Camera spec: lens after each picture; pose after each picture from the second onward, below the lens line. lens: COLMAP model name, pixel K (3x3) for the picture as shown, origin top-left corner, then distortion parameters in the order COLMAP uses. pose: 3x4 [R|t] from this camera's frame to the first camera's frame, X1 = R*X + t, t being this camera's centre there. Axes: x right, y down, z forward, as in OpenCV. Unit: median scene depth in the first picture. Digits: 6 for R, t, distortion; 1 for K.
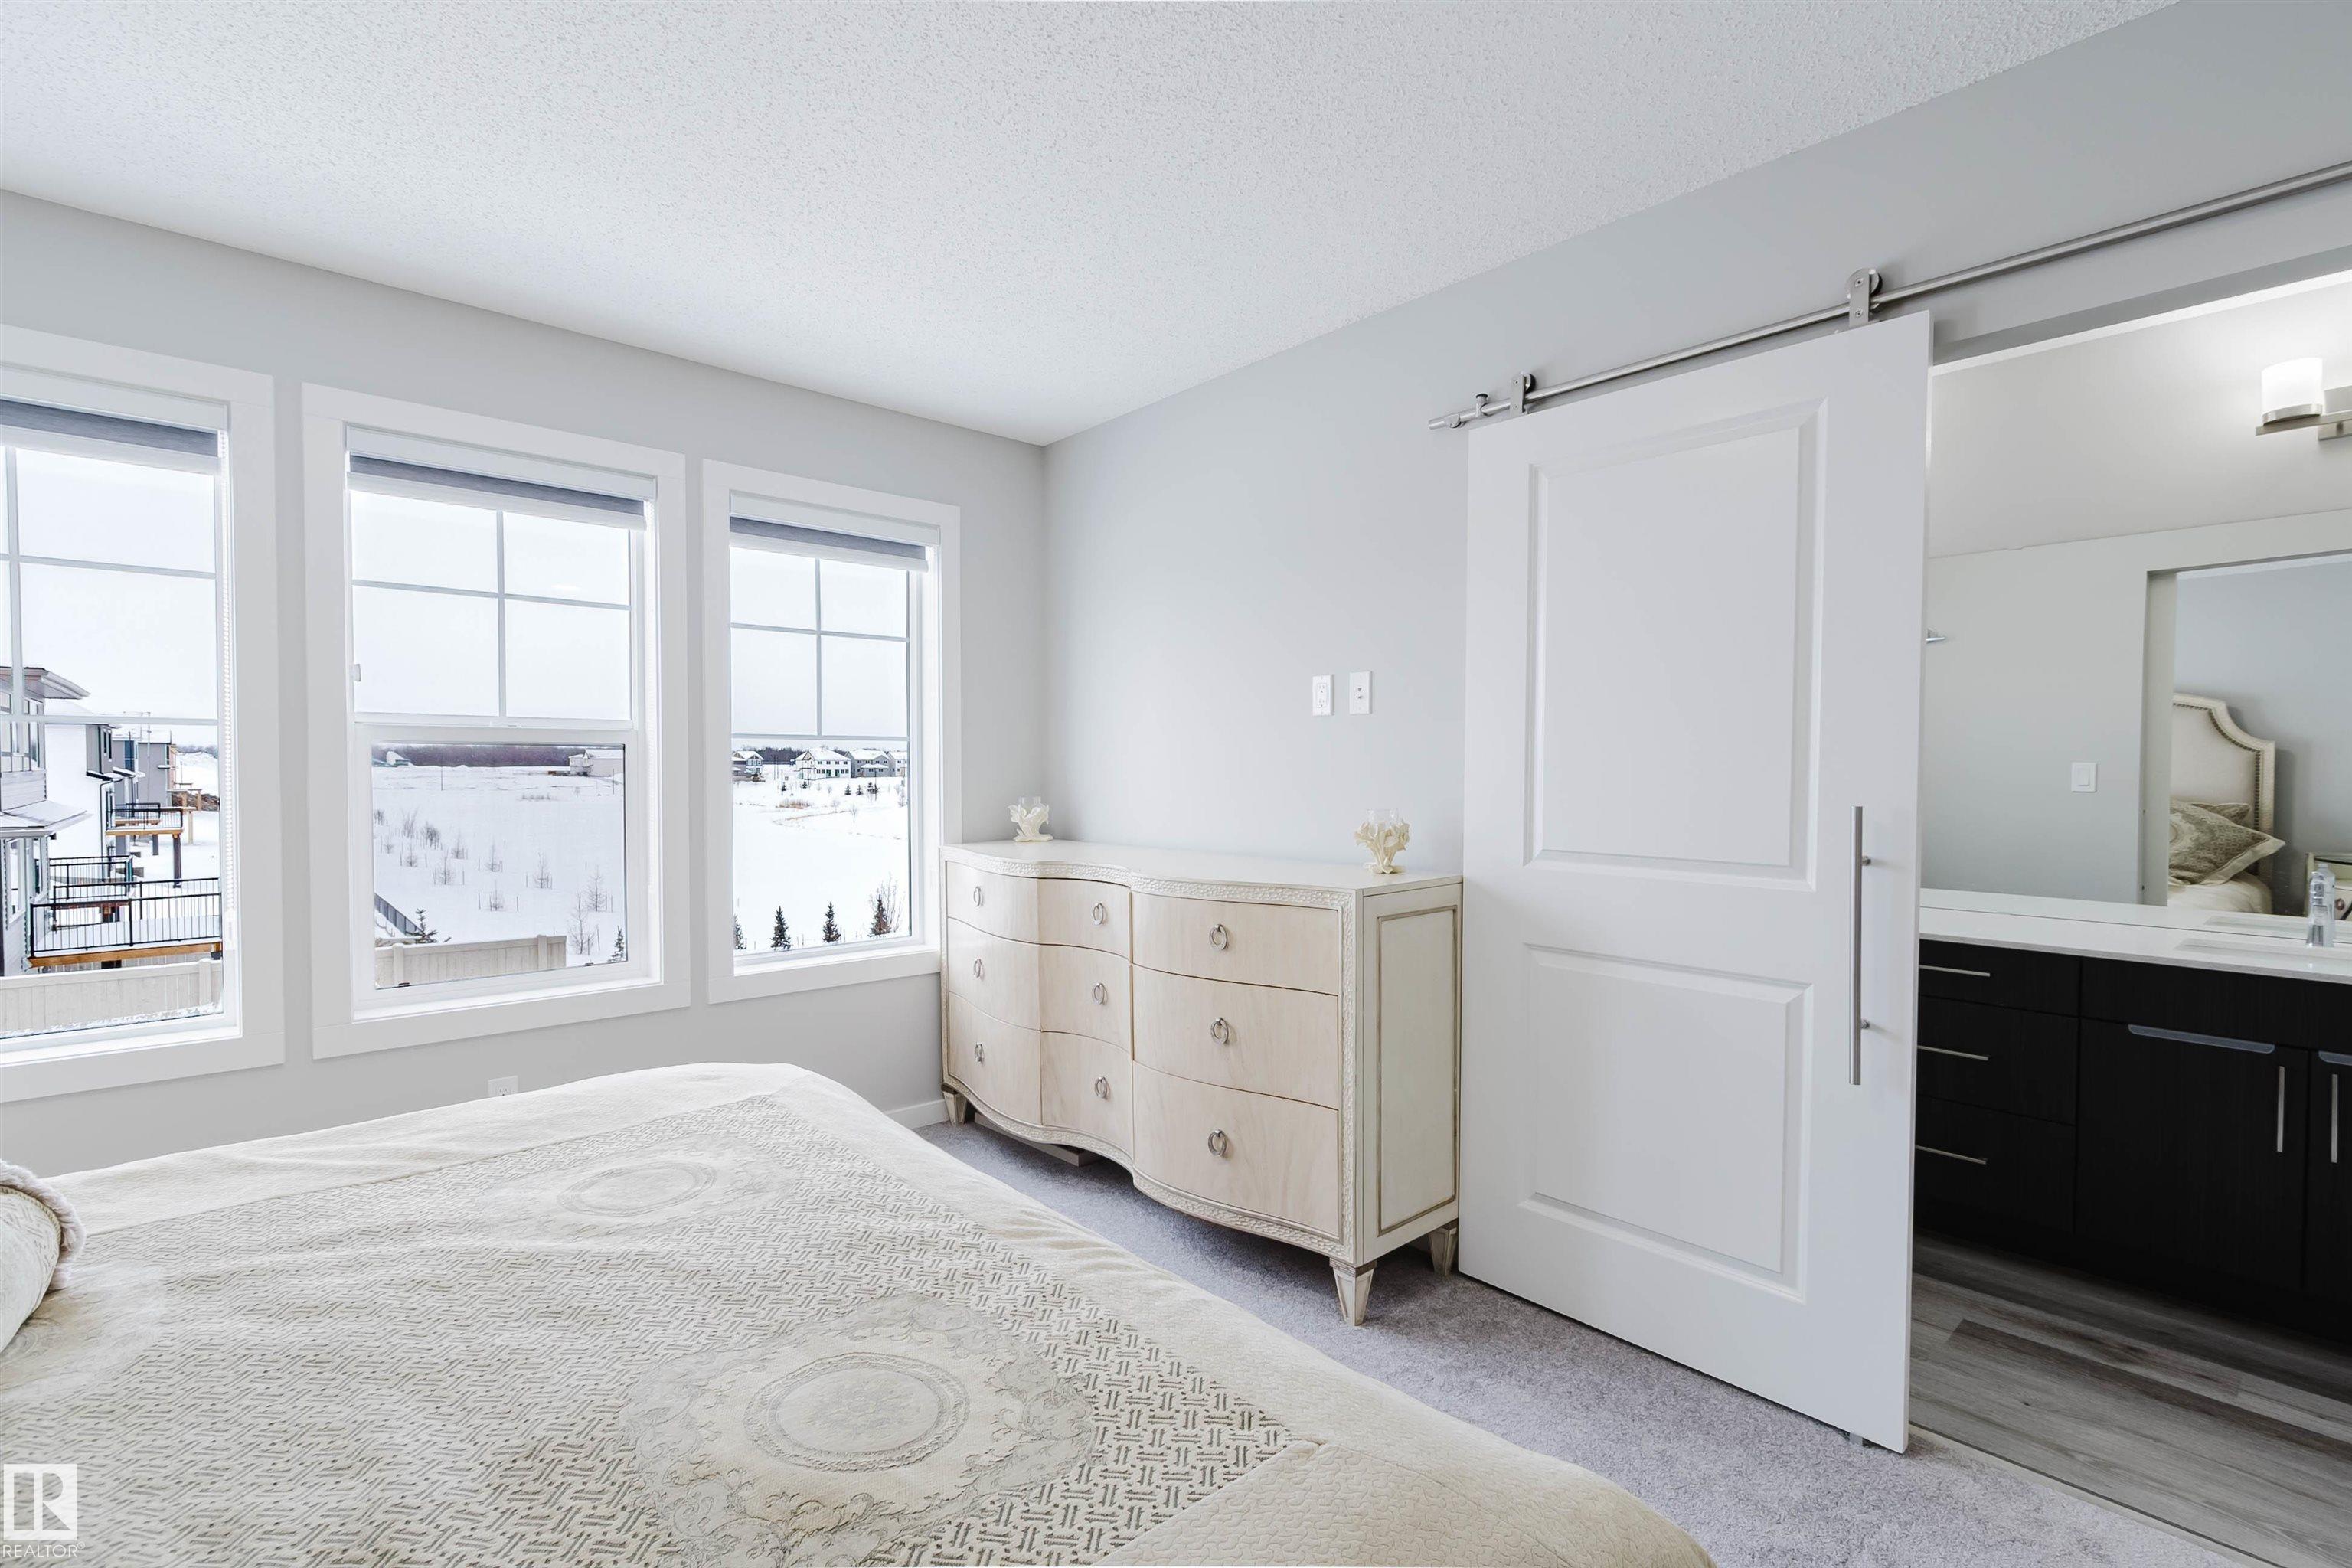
lens RADIAL K [[1081.6, 0, 1180.6], [0, 1081.6, 784.6], [0, 0, 1]] dist [0.004262, -0.000738]
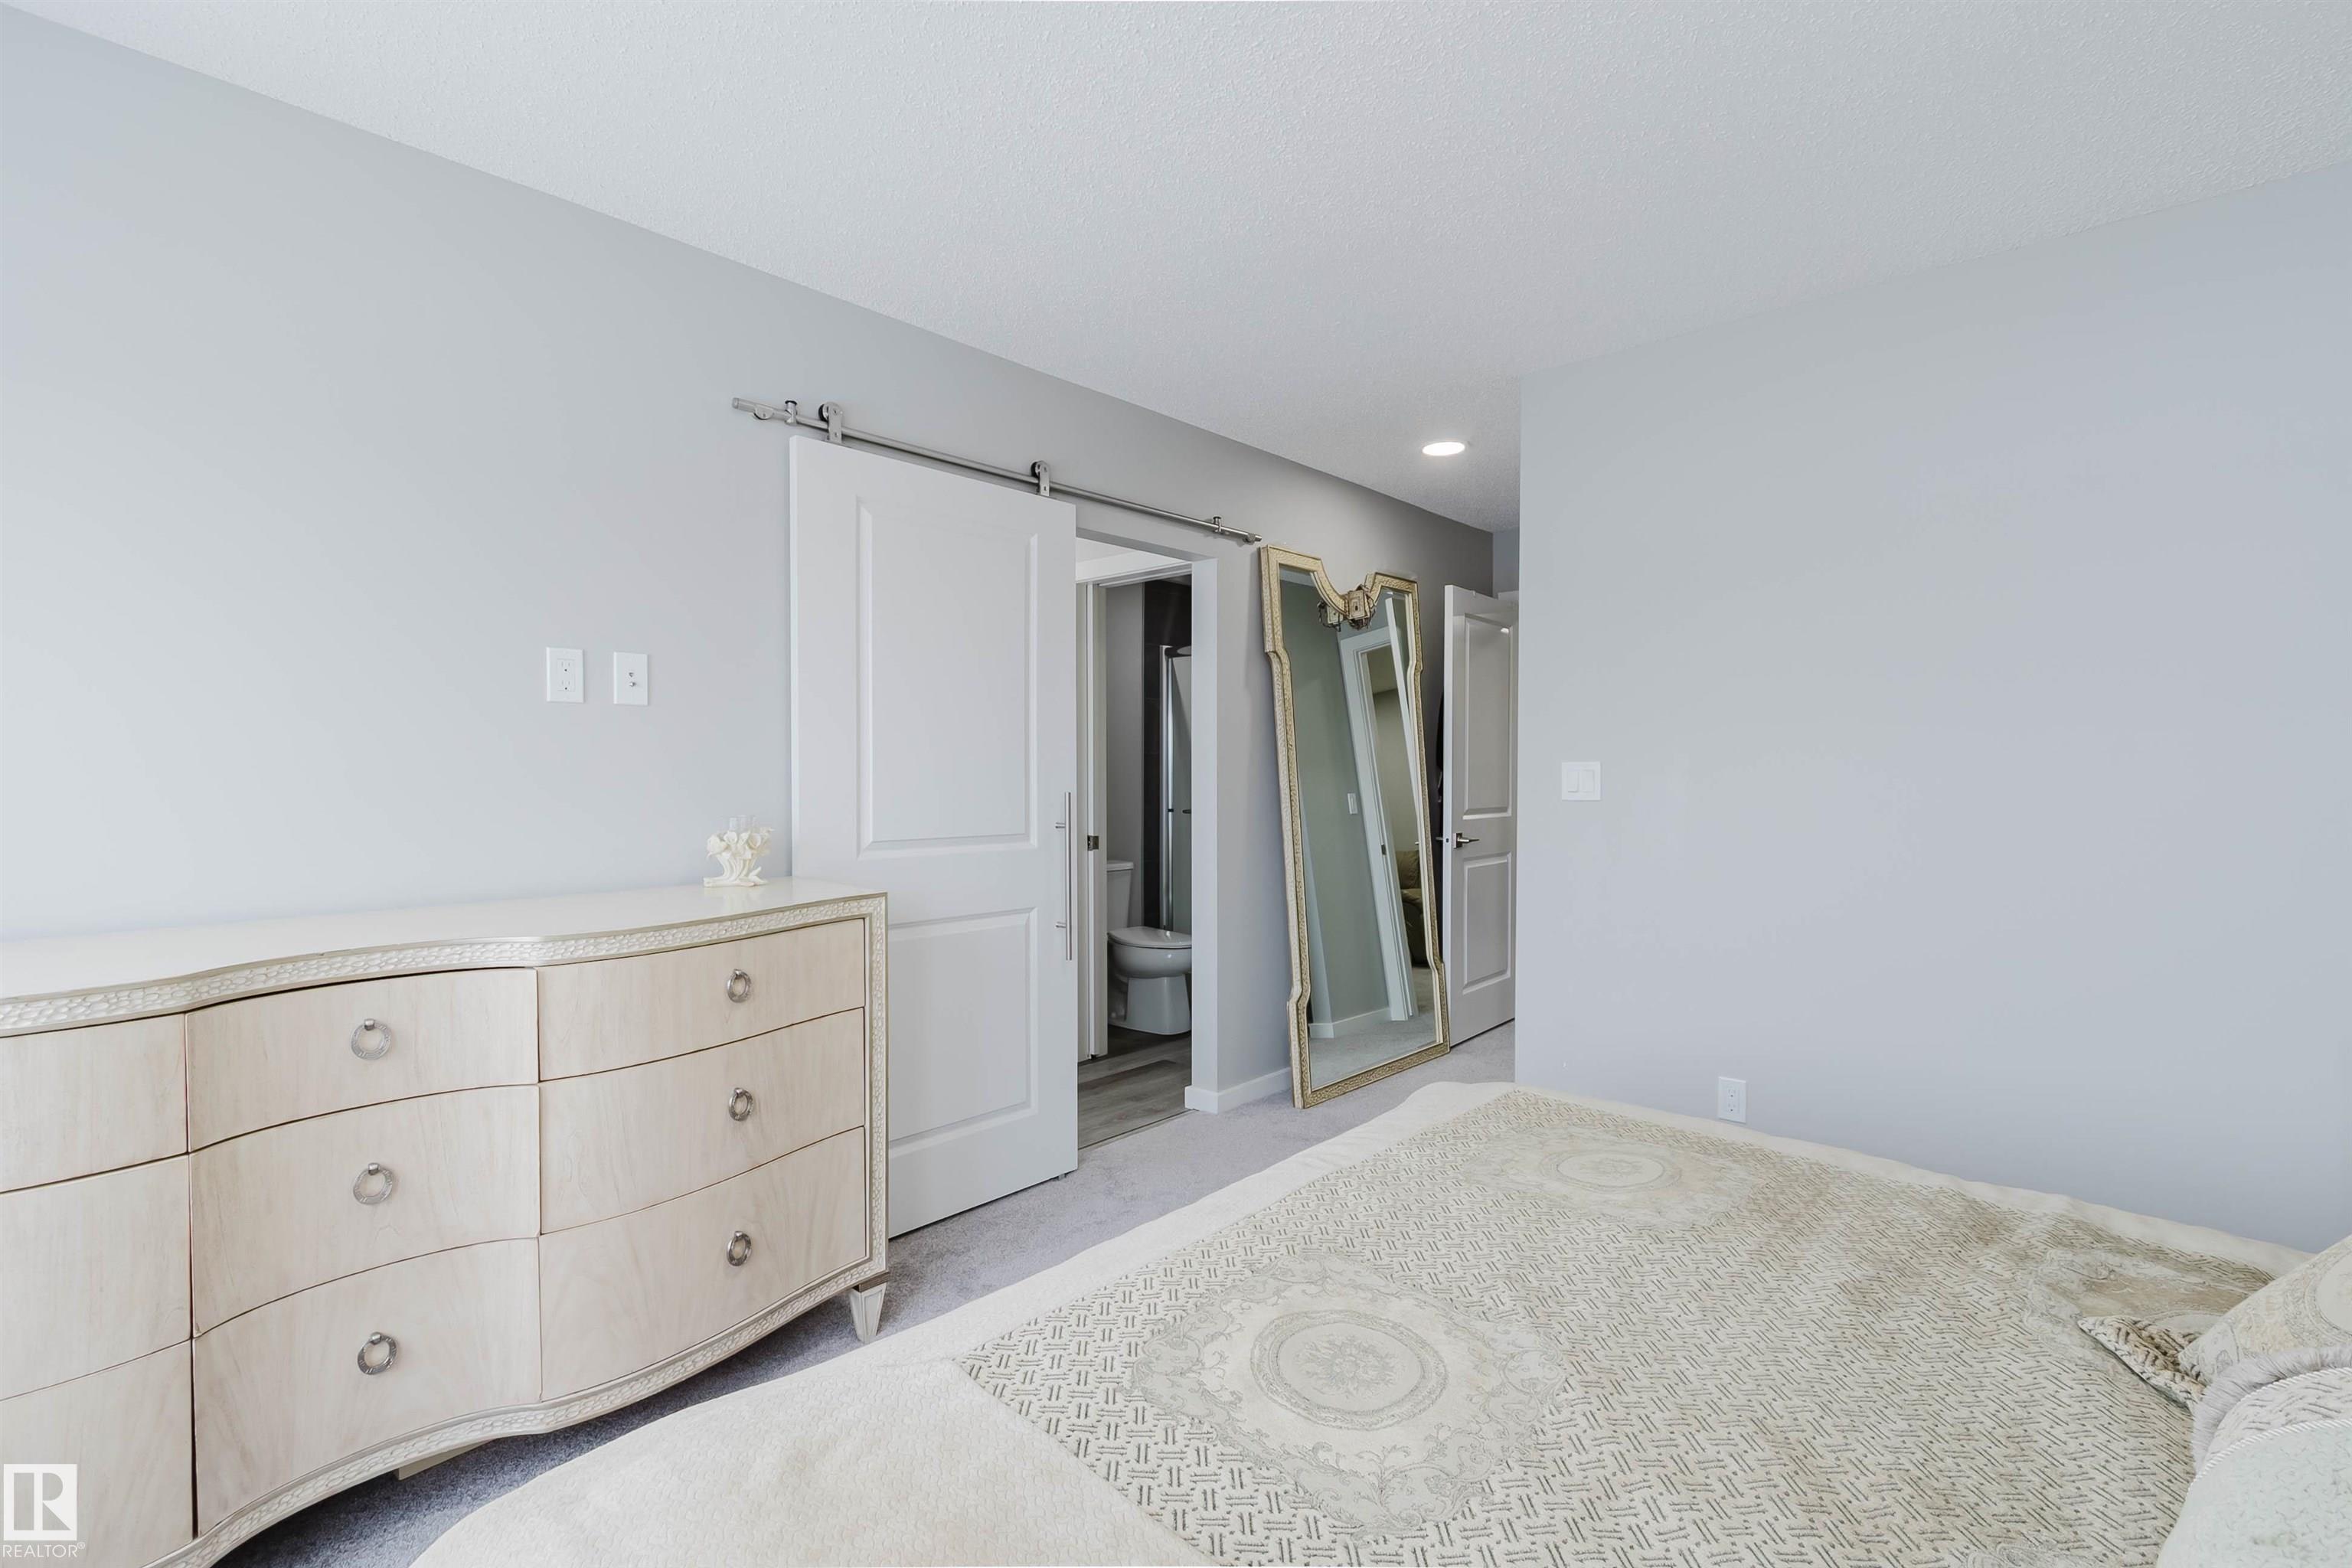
lens RADIAL K [[1081.6, 0, 1177.5], [0, 1081.6, 783.2], [0, 0, 1]] dist [0.004262, -0.000738]
pose [[-0.121186, -0.015856, 0.992503, -0.780735], [0.015087, 0.999727, 0.017814, -0.015617], [-0.992515, 0.017132, -0.120913, 0.775984]]
